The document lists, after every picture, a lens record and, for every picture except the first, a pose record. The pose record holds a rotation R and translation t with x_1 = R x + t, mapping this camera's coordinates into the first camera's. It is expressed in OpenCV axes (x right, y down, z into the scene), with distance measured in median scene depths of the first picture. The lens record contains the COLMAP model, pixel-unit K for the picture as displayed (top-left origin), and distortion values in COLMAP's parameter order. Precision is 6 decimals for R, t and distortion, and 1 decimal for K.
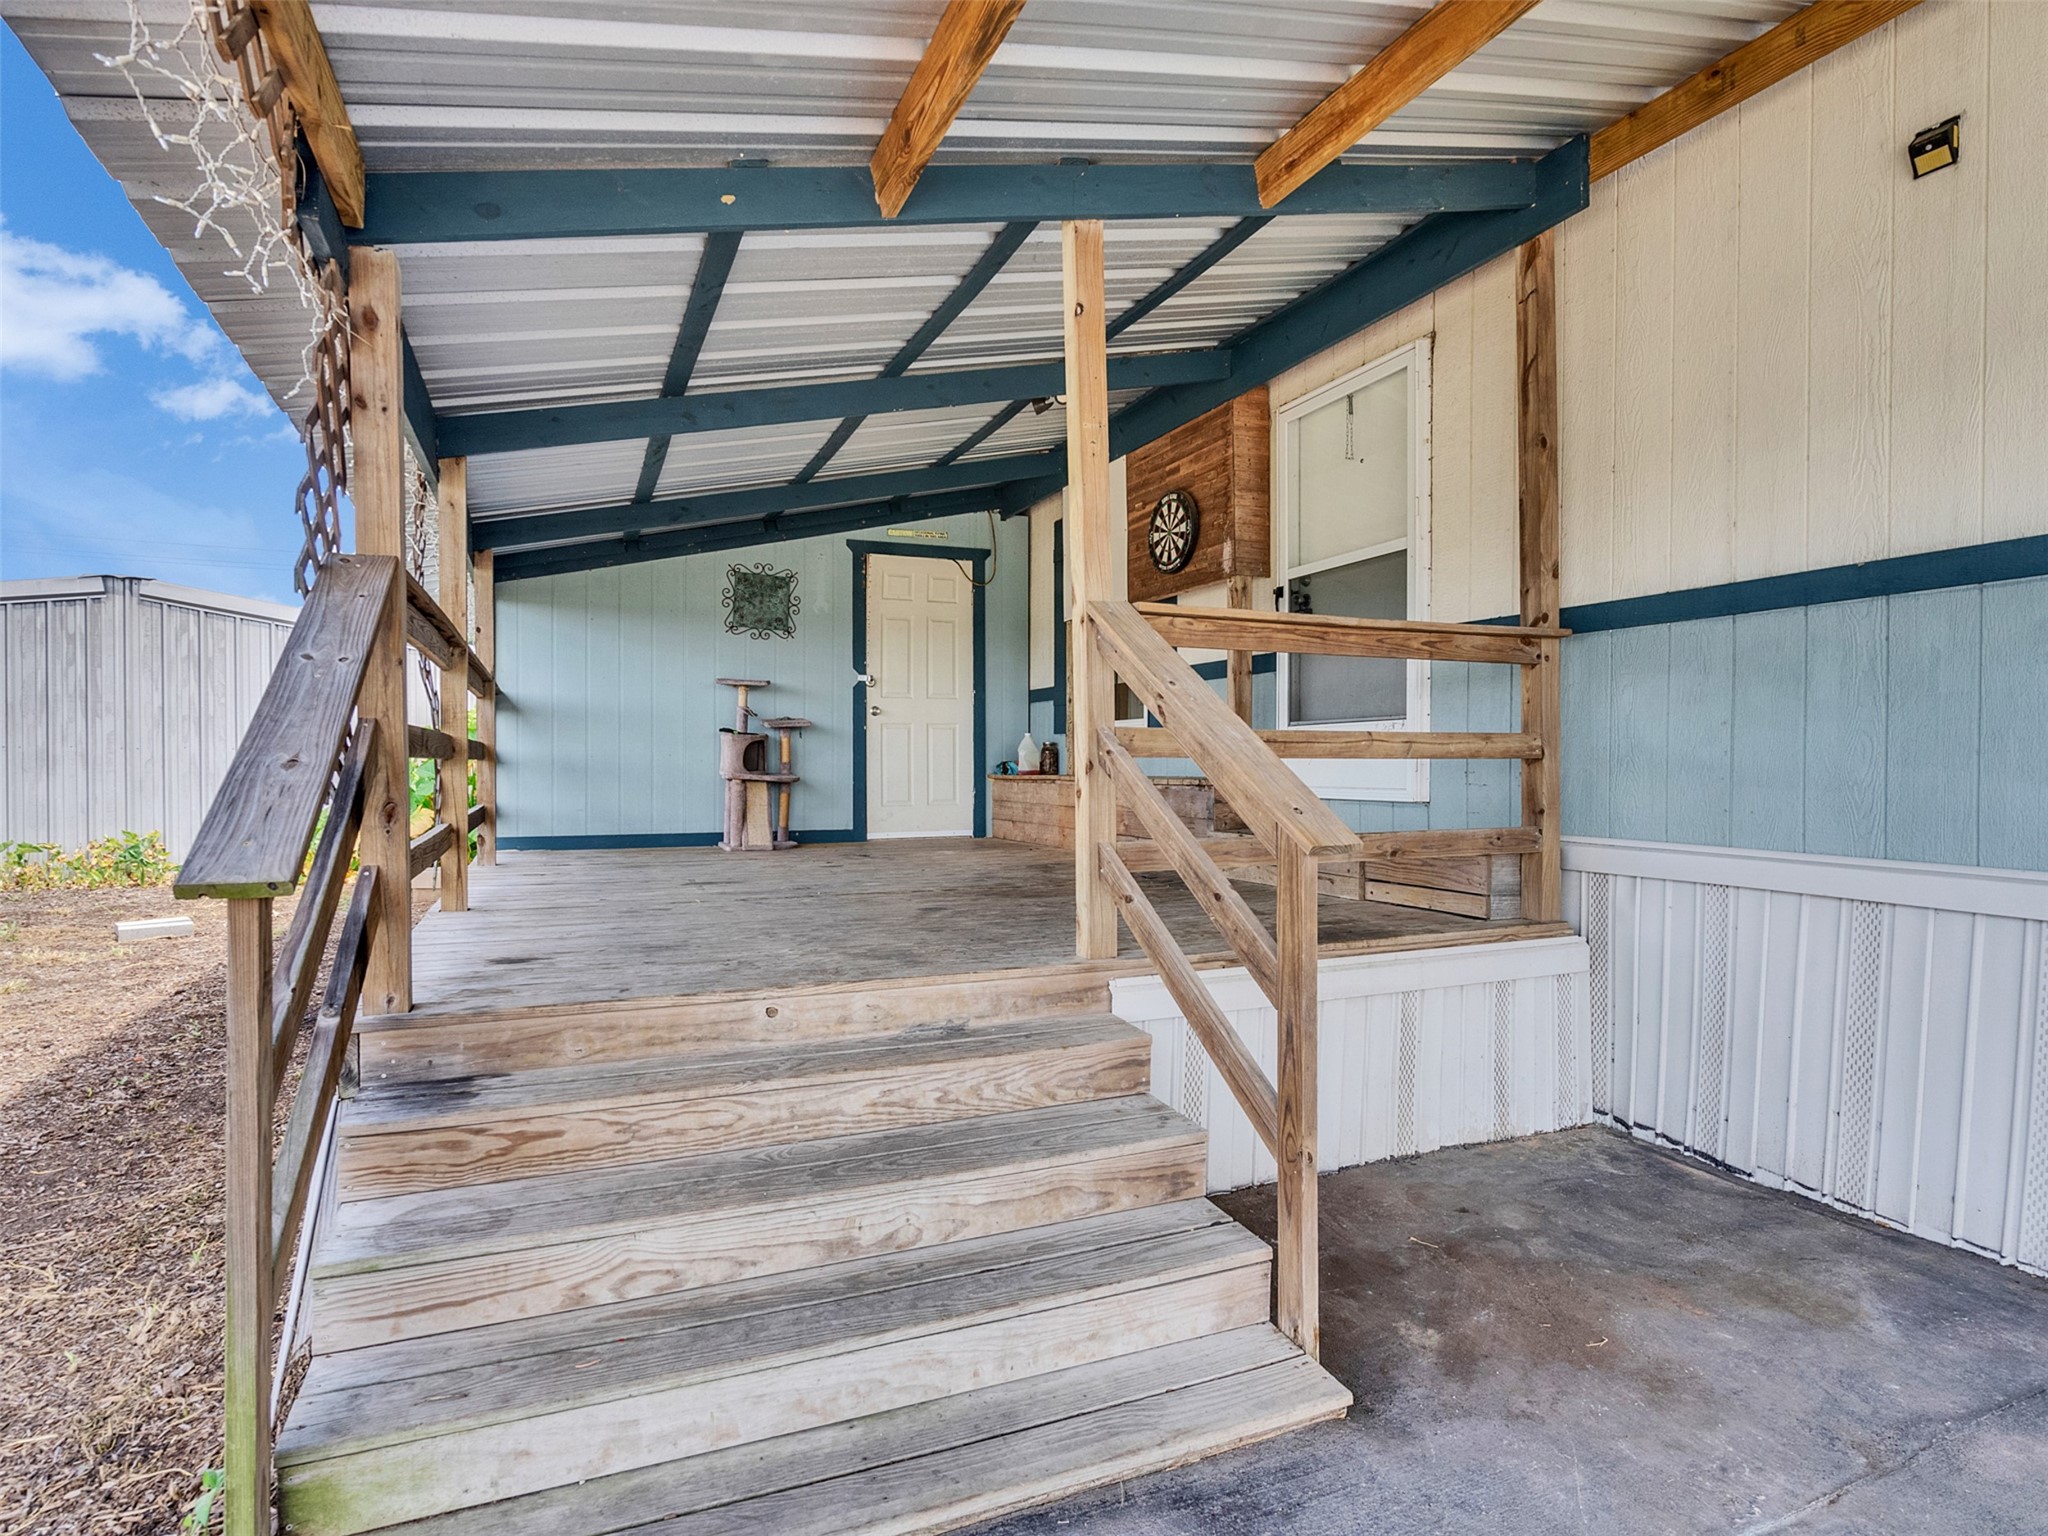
lens RADIAL K [[1049.1, 0, 1009.0], [0, 1049.1, 768.7], [0, 0, 1]] dist [-0.010607, 0.007151]
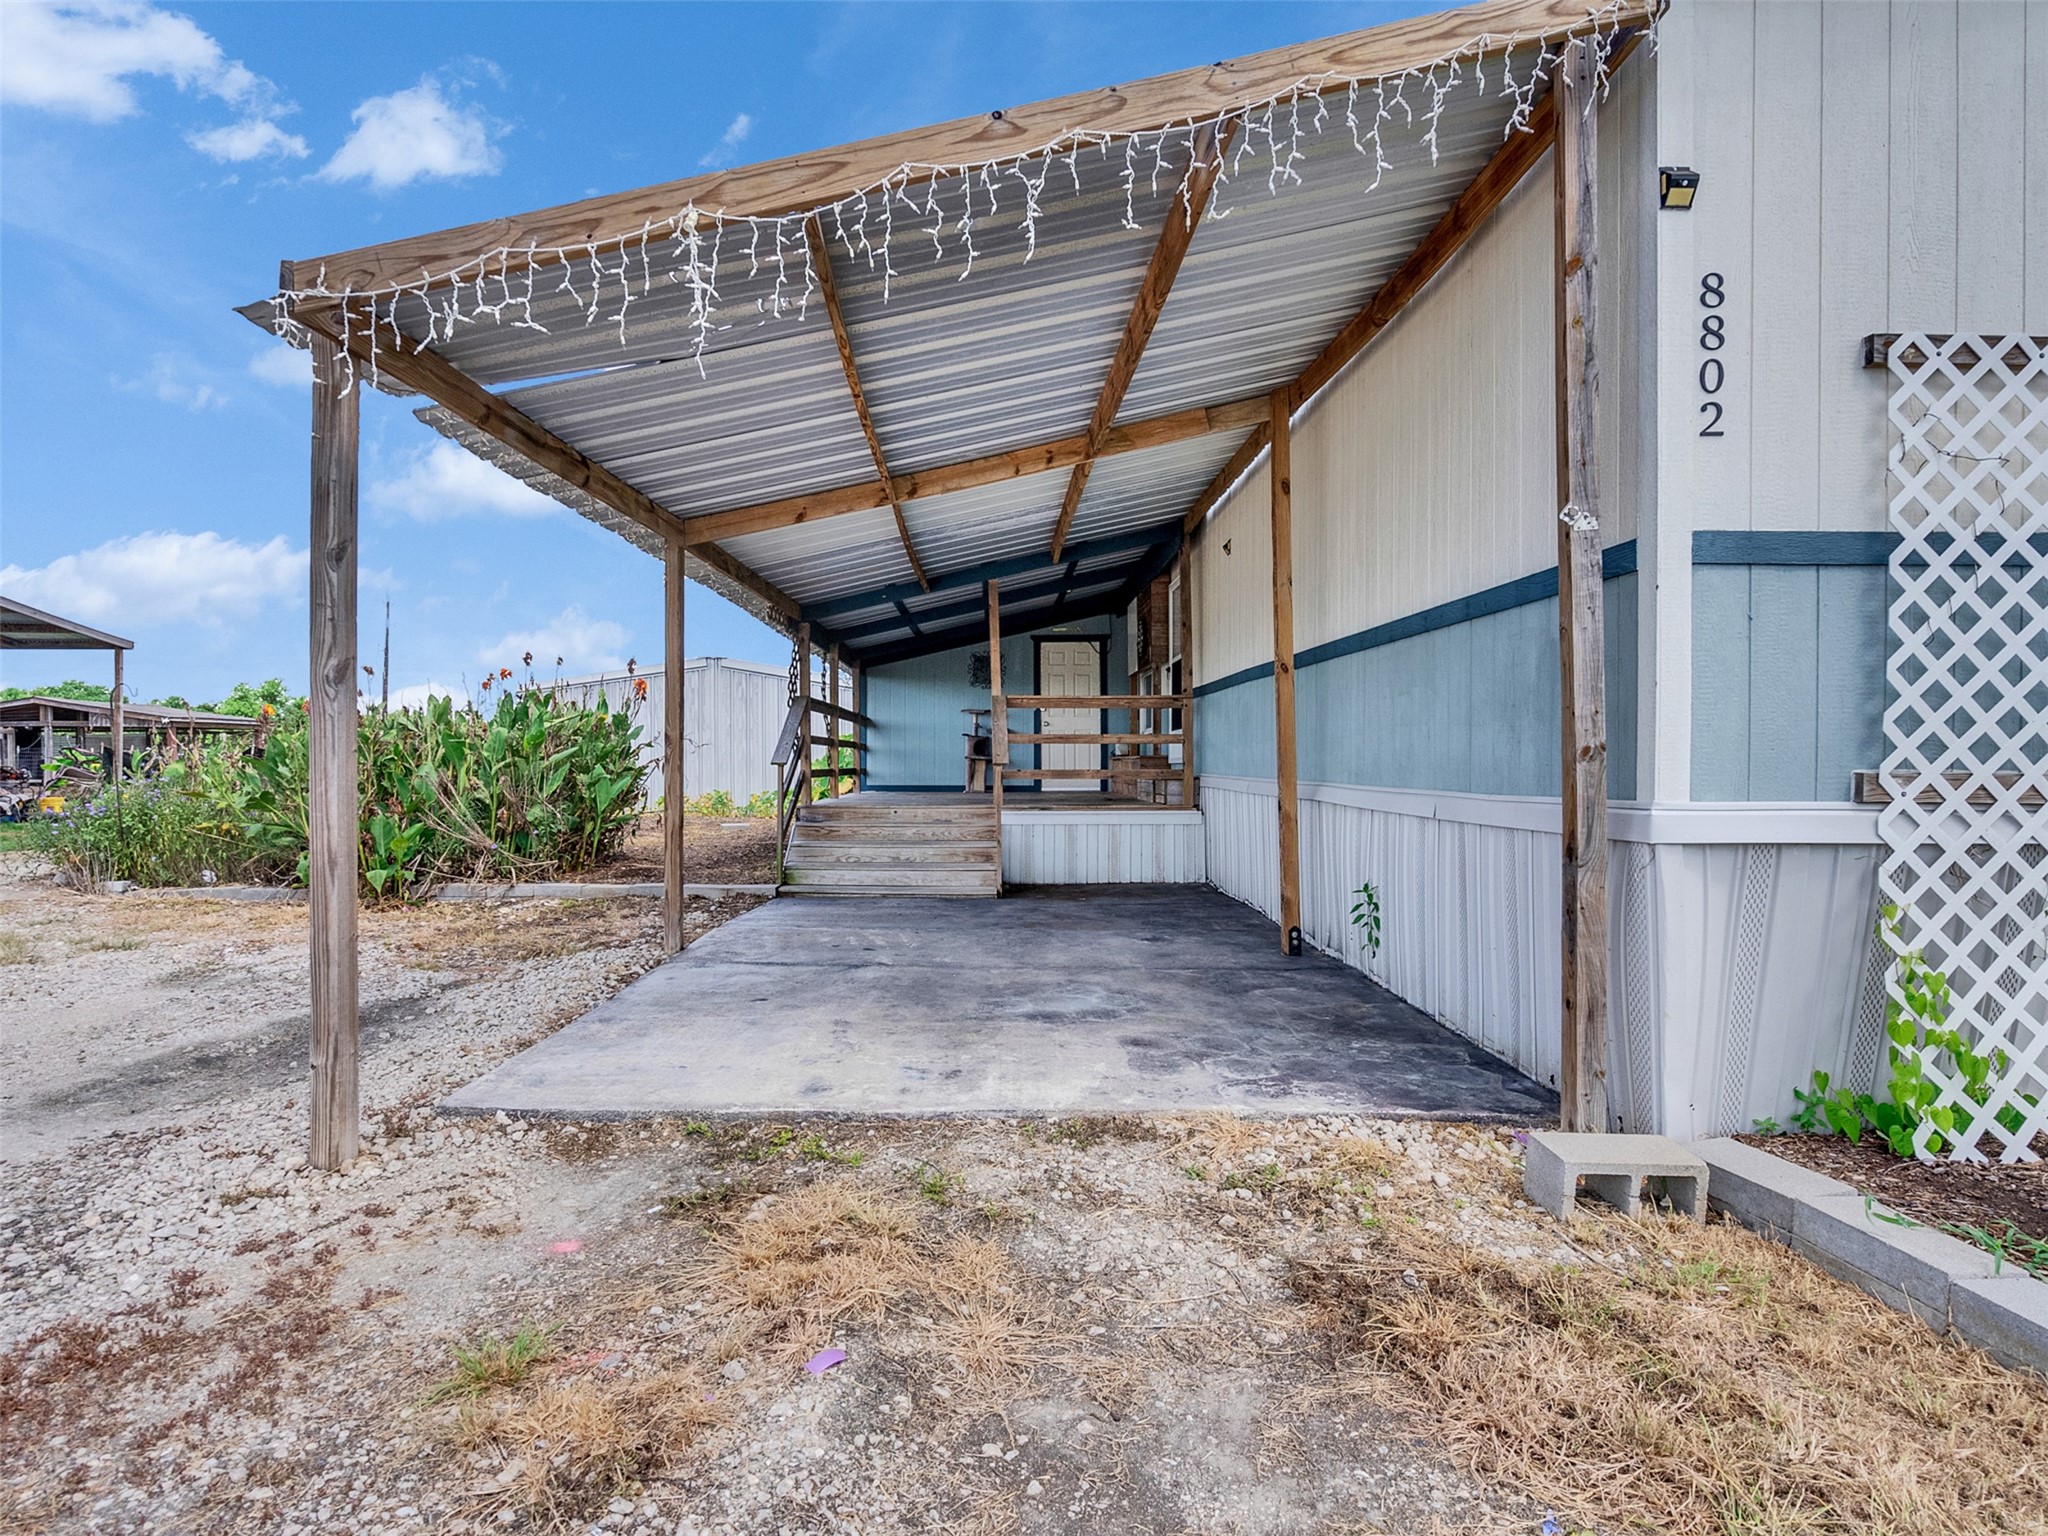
lens RADIAL K [[1049.1, 0, 1009.0], [0, 1049.1, 768.7], [0, 0, 1]] dist [-0.010607, 0.007151]
pose [[0.923219, 0.003746, -0.384257, 0.591259], [-0.004025, 0.999992, 0.000078, 0.029242], [0.384254, 0.001475, 0.923226, -0.857591]]
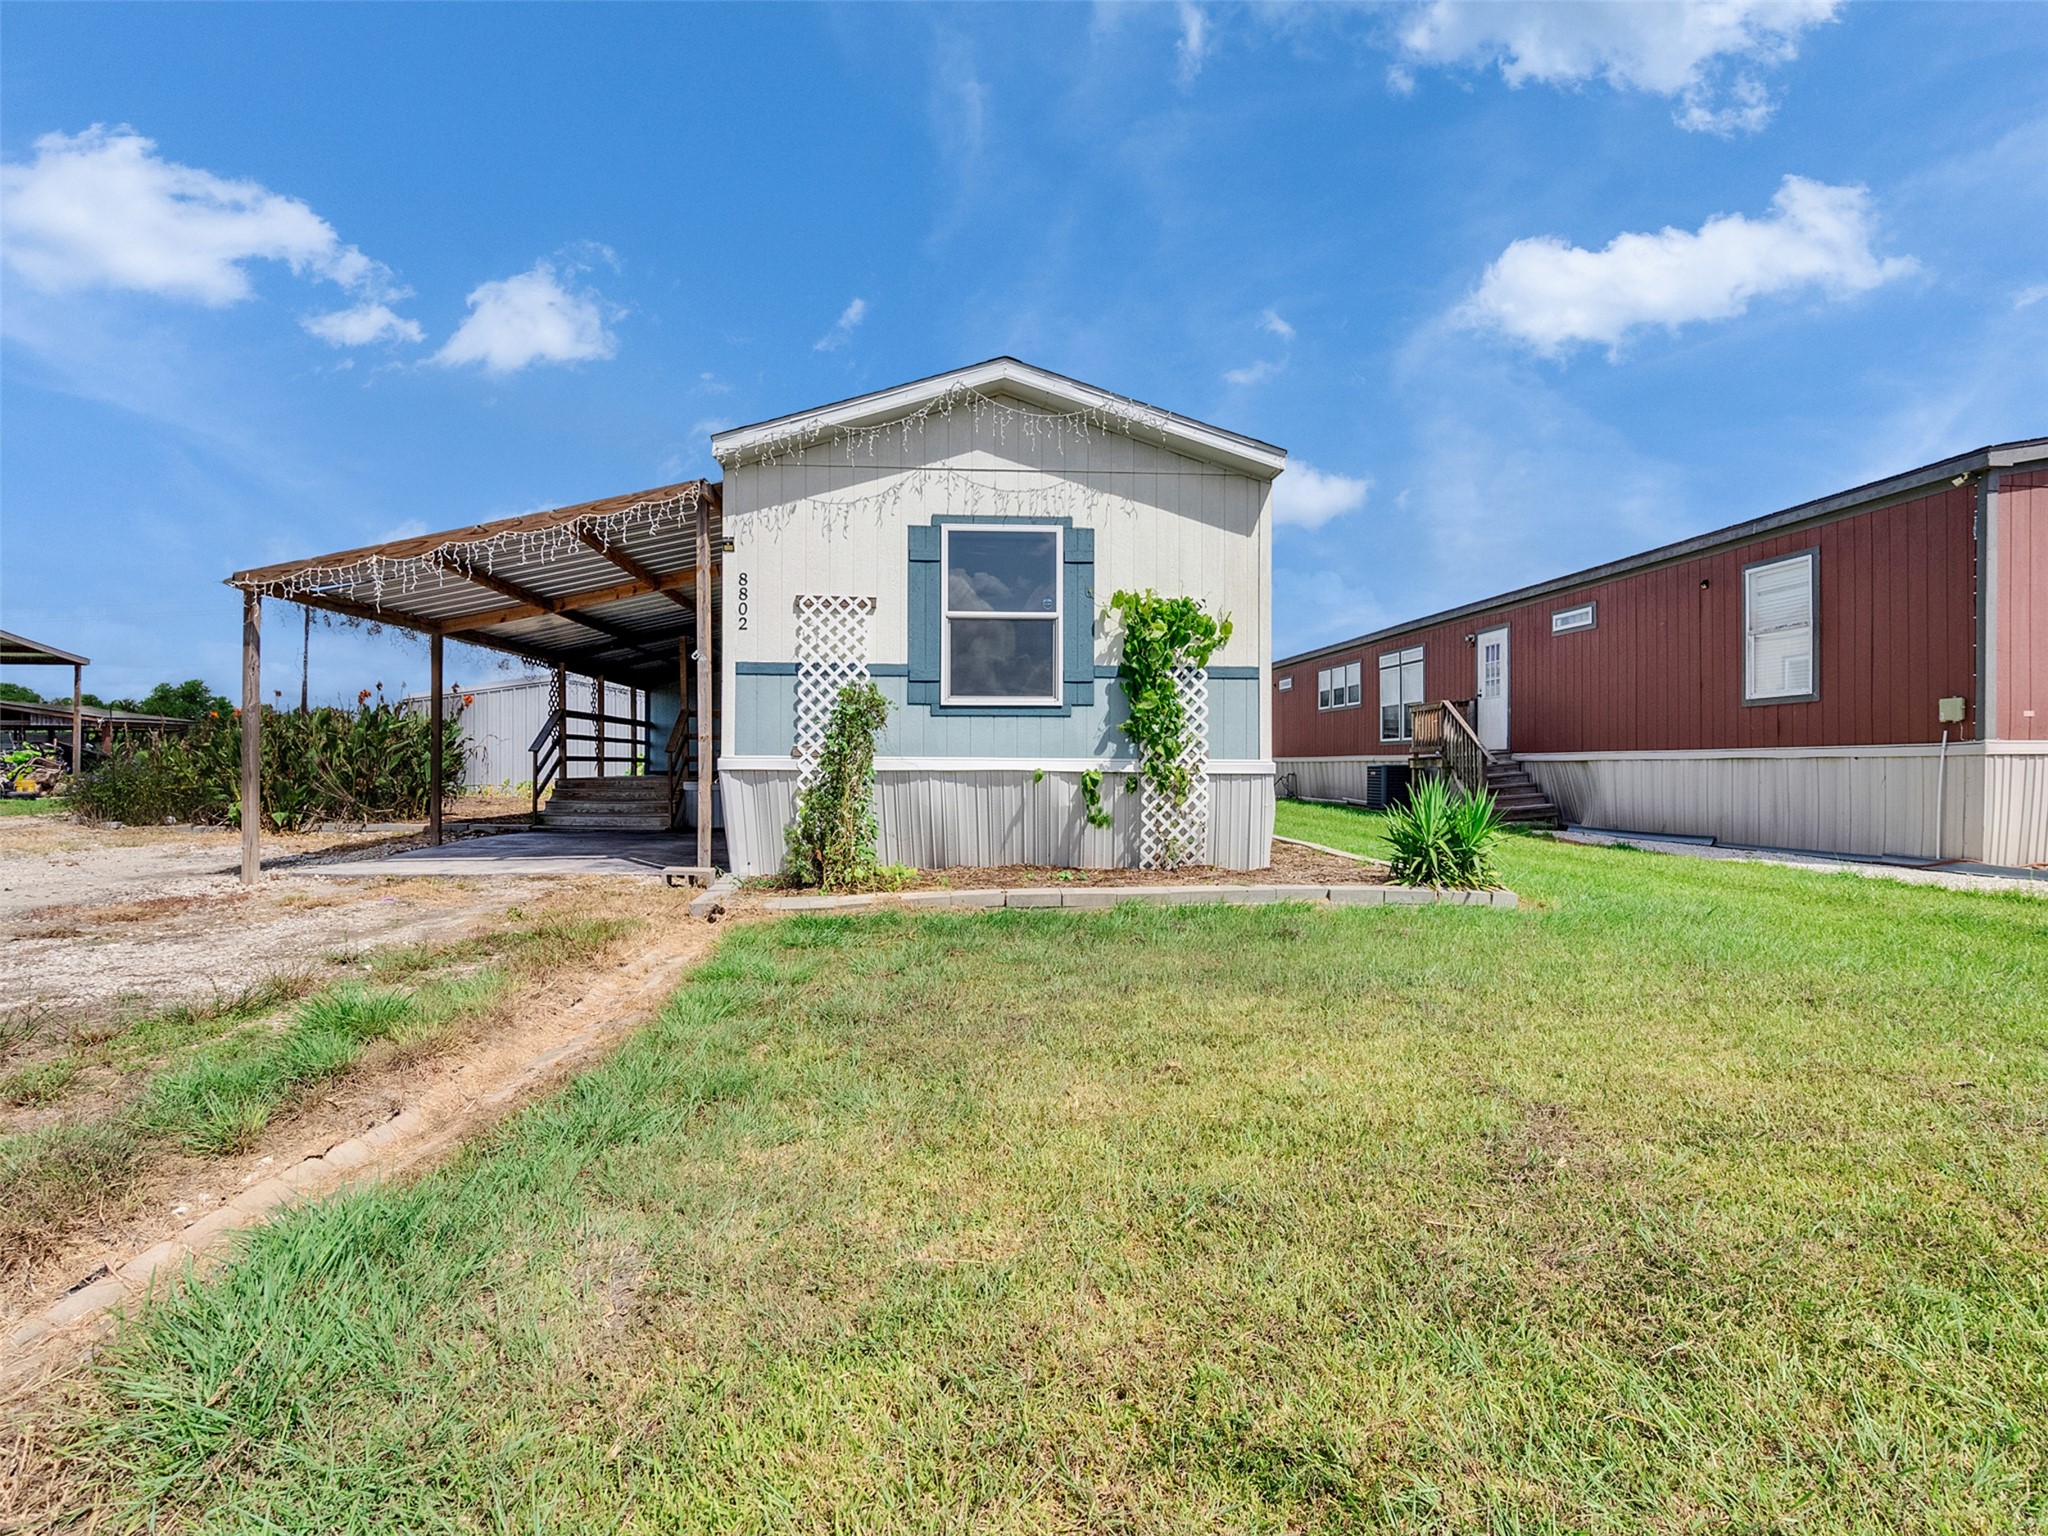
lens RADIAL K [[1049.1, 0, 1009.0], [0, 1049.1, 768.7], [0, 0, 1]] dist [-0.010607, 0.007151]
pose [[0.941777, 0.005164, -0.336199, 1.433468], [-0.006632, 0.999973, -0.003217, 0.060351], [0.336173, 0.005260, 0.941786, -1.432737]]
